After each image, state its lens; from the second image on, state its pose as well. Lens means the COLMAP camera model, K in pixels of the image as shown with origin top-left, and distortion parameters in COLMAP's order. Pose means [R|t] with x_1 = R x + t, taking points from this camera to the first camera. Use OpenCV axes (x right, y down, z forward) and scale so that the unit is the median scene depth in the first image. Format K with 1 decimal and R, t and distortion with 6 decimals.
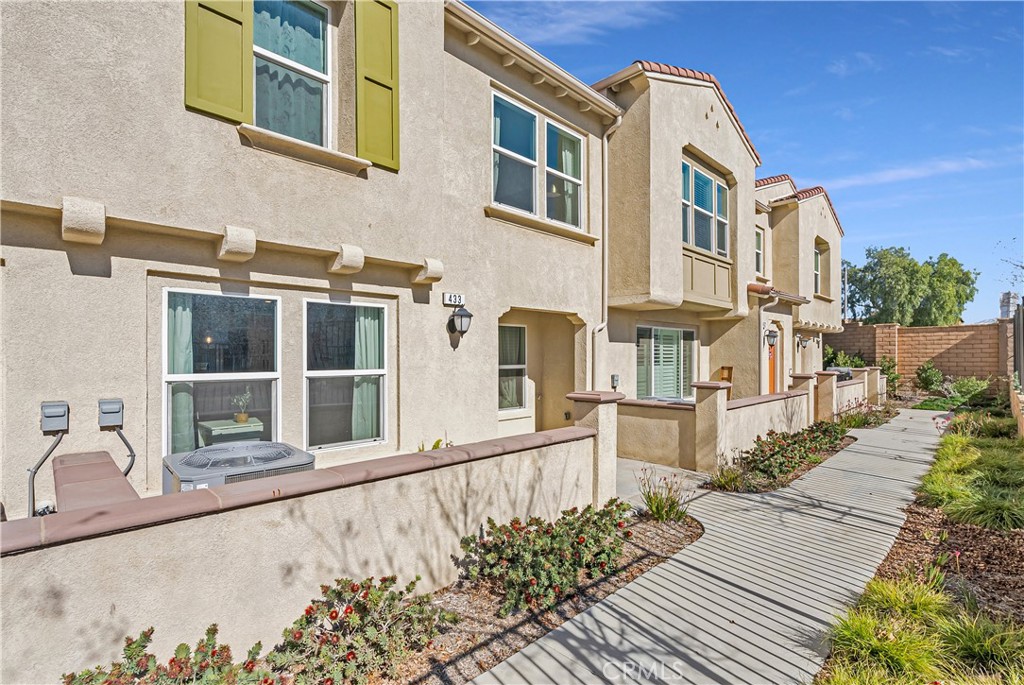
lens RADIAL K [[481.0, 0, 513.4], [0, 481.0, 352.9], [0, 0, 1]] dist [0.000533, -0.001256]
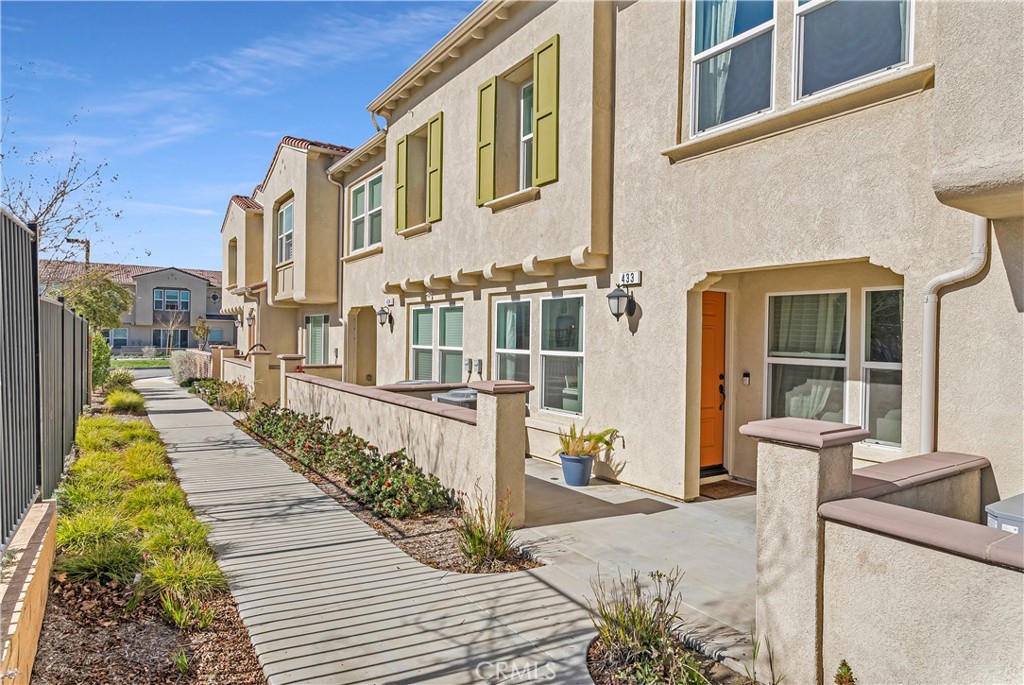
lens RADIAL K [[578.0, 0, 513.4], [0, 578.0, 339.7], [0, 0, 1]] dist [0.006576, 0.000311]
pose [[-0.173542, 0.006176, -0.984807, 1.159619], [-0.005777, 0.999957, 0.007289, -0.003795], [0.984810, 0.006954, -0.173499, 1.155401]]
